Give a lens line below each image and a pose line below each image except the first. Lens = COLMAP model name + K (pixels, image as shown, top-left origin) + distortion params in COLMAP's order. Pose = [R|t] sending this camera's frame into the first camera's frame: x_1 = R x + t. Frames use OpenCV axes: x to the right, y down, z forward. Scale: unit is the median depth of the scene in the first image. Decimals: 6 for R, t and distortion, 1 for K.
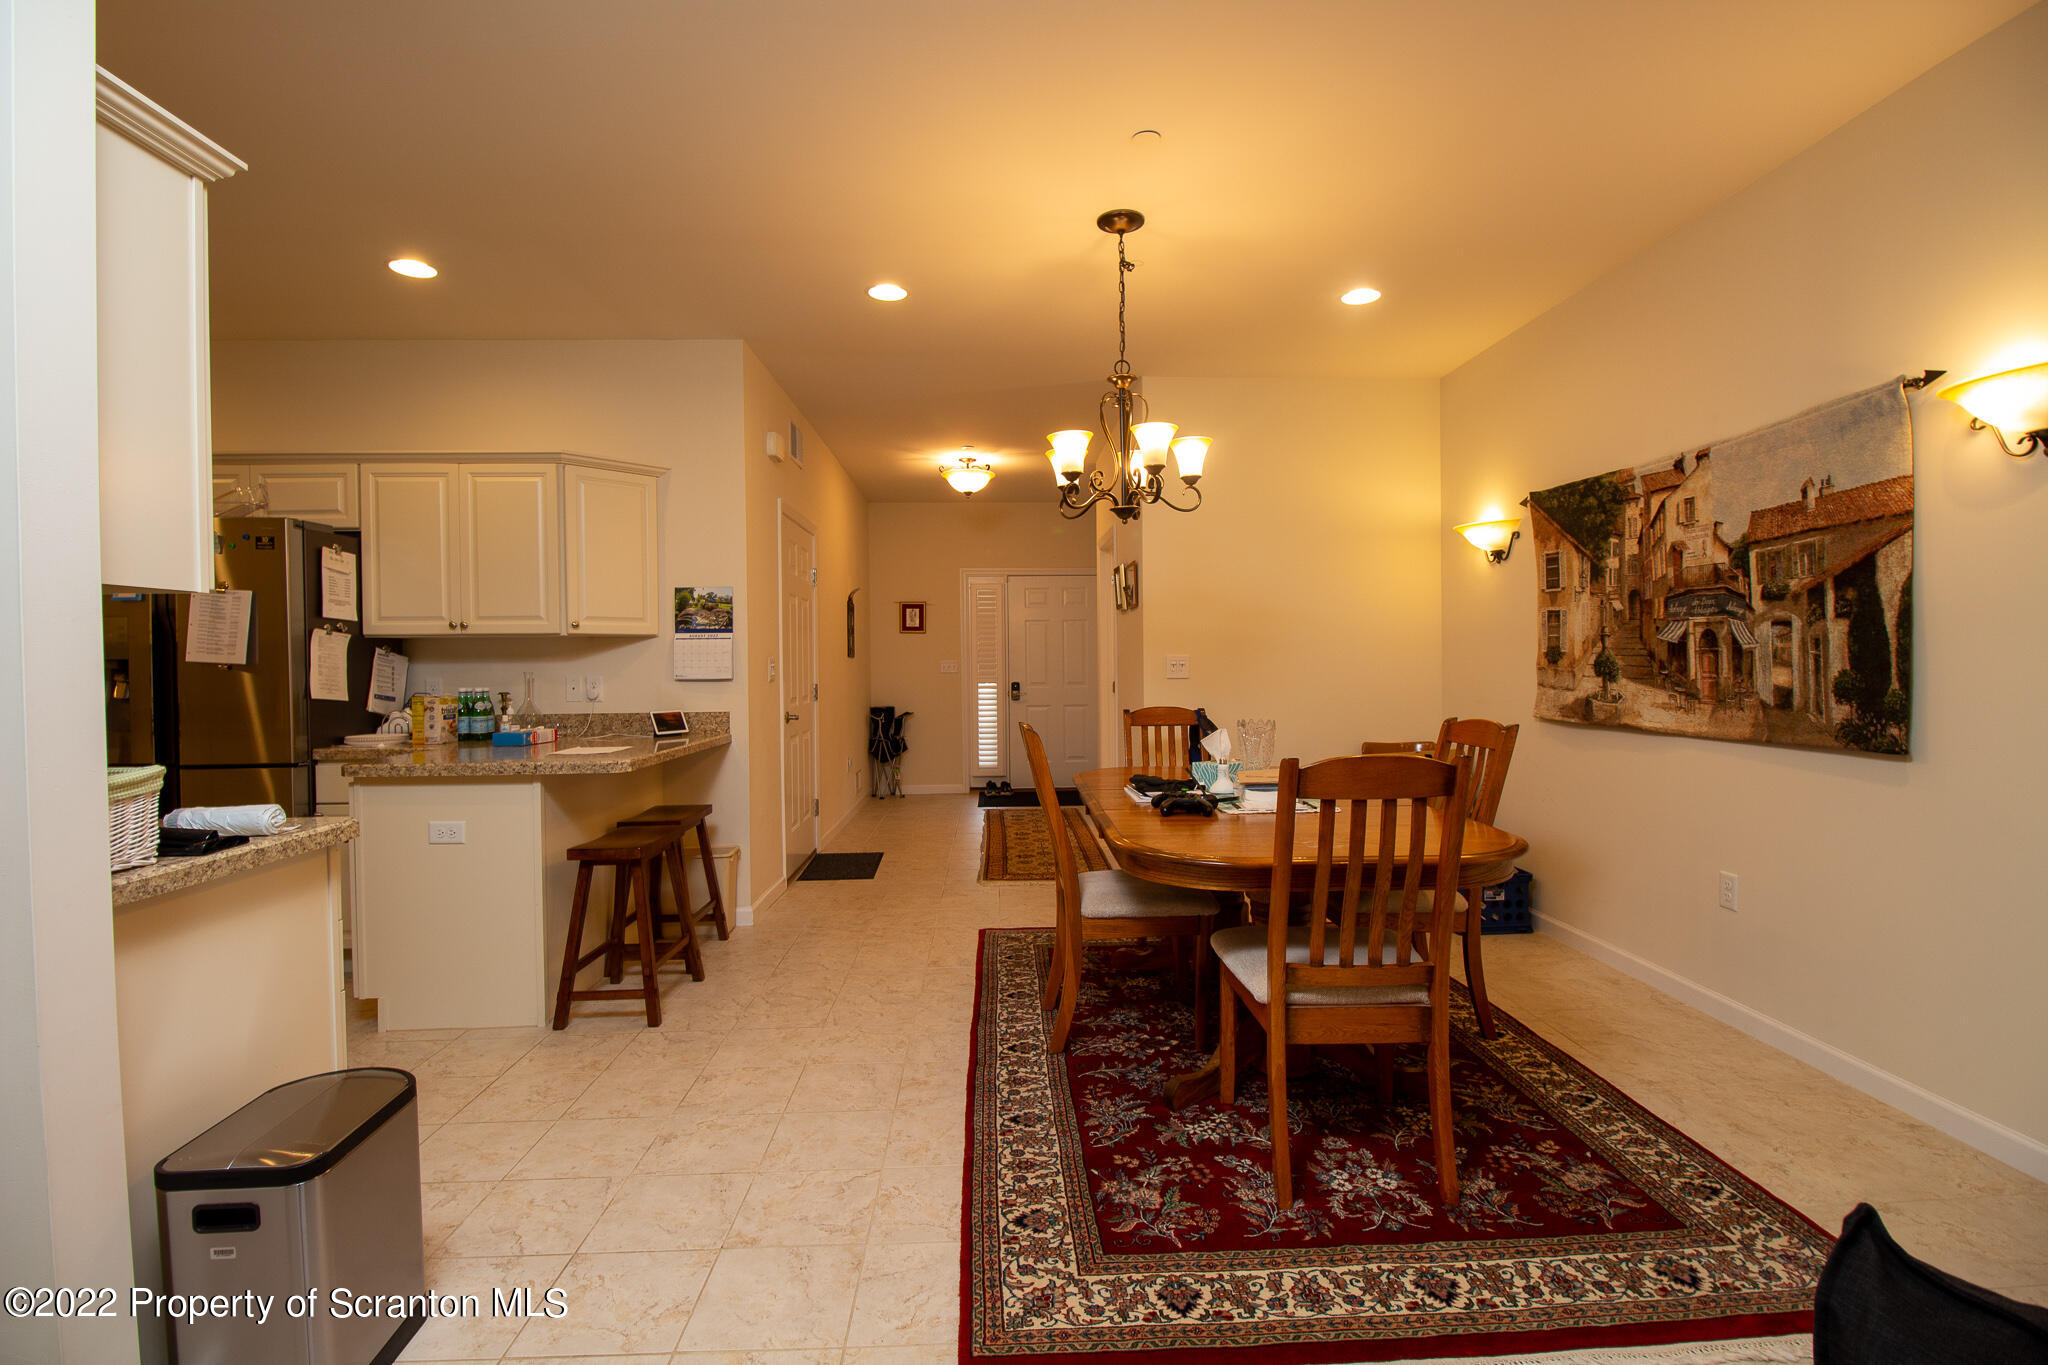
lens RADIAL K [[947.4, 0, 1033.4], [0, 947.4, 679.7], [0, 0, 1]] dist [-0.002731, -0.000700]
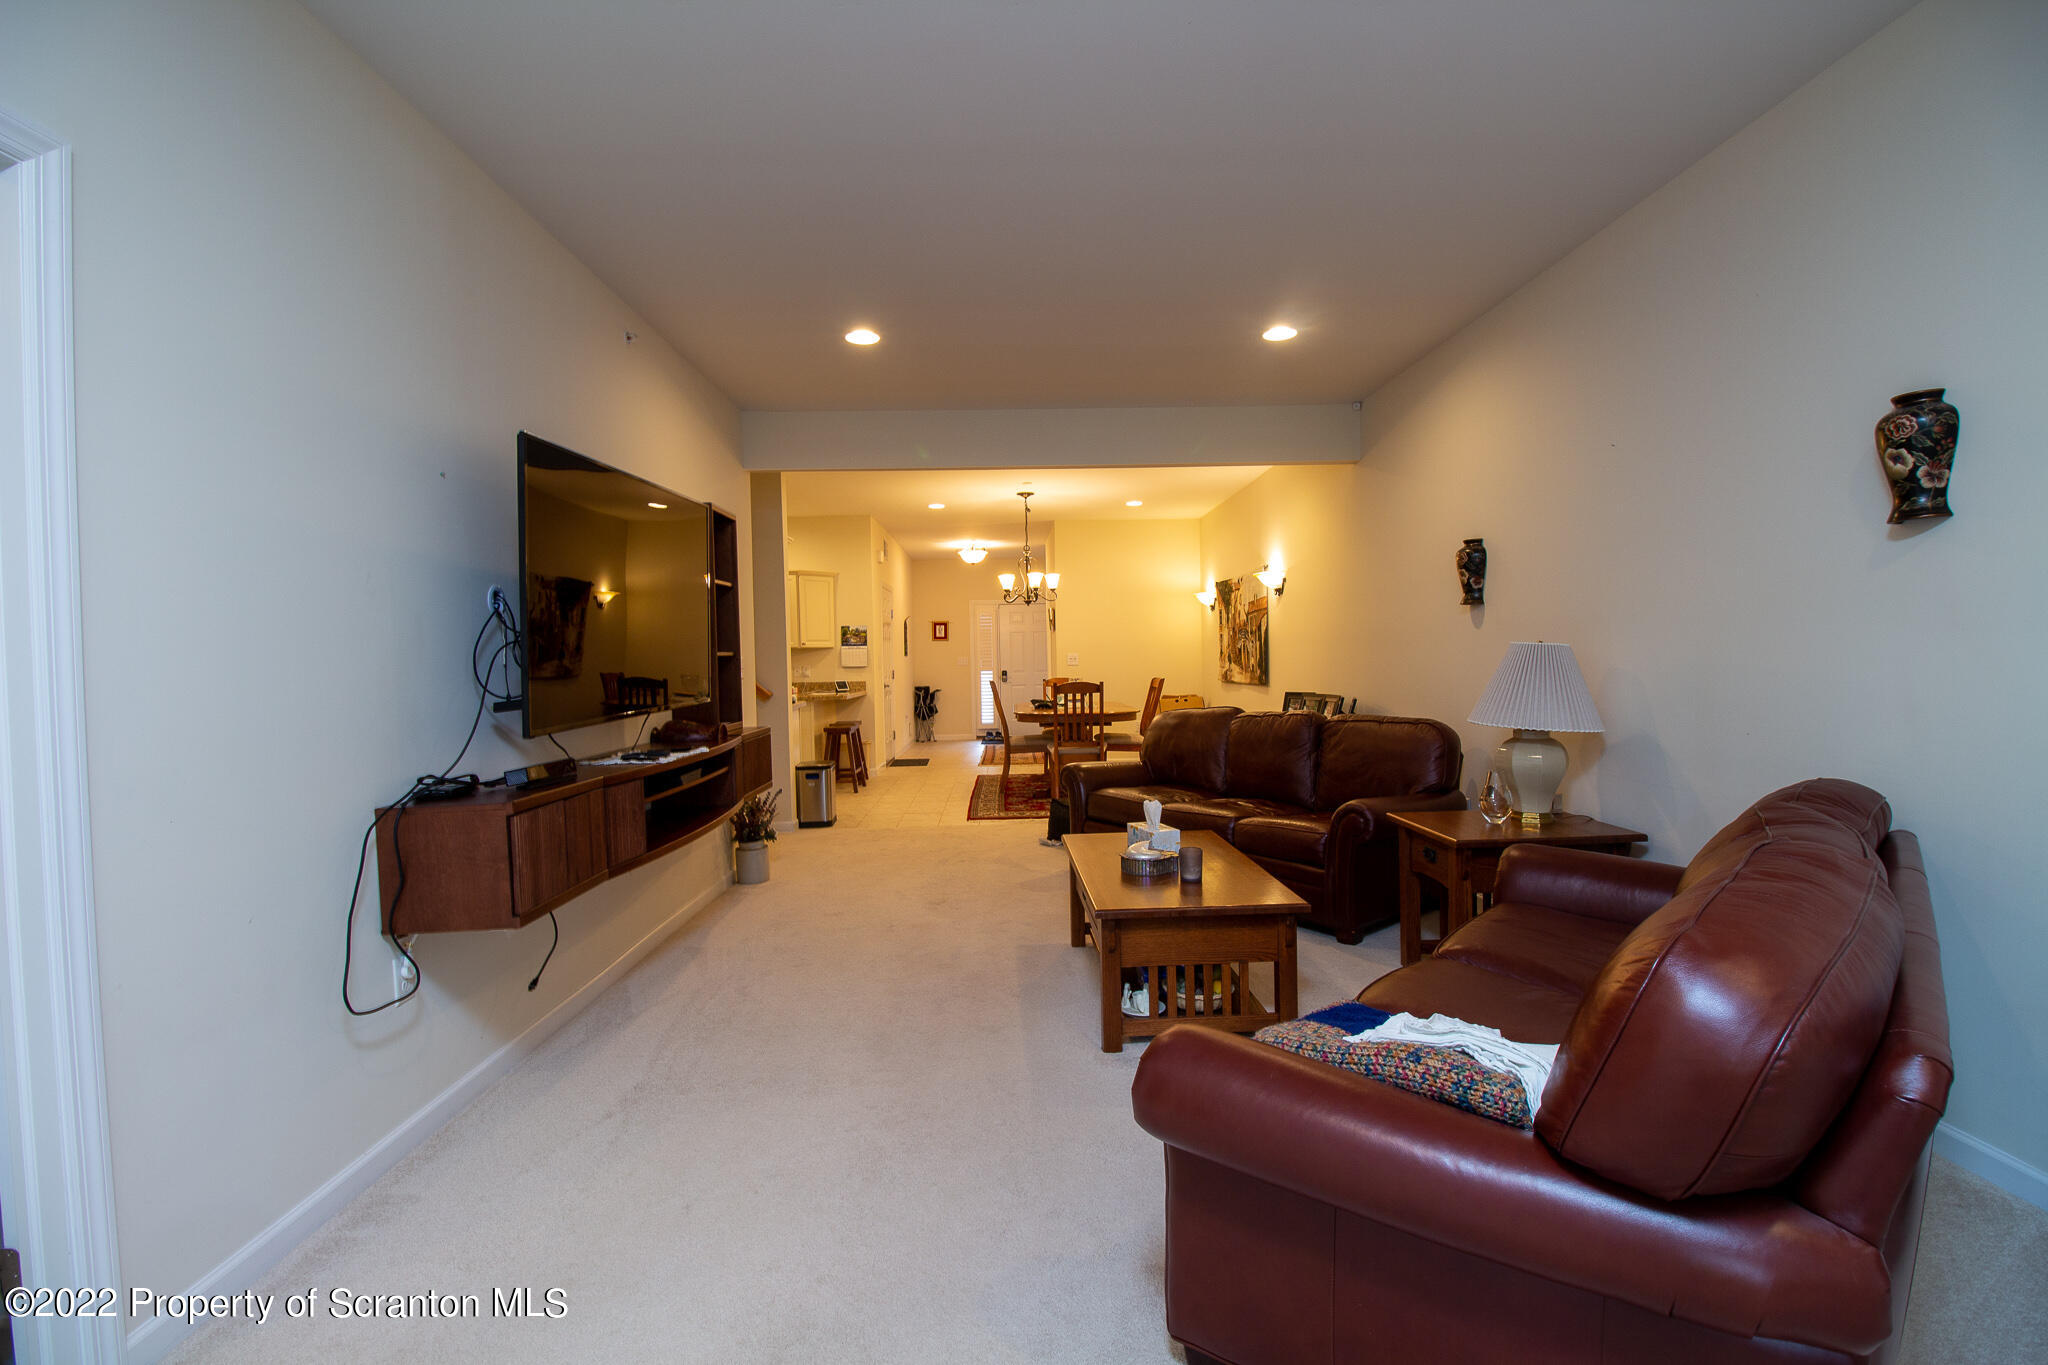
lens RADIAL K [[929.1, 0, 1024.0], [0, 929.1, 682.5], [0, 0, 1]] dist [0.000127, -0.000026]
pose [[0.999711, -0.007692, -0.022762, 0.136308], [0.007862, 0.999942, 0.007390, 0.031094], [0.022703, -0.007566, 0.999714, -1.561184]]
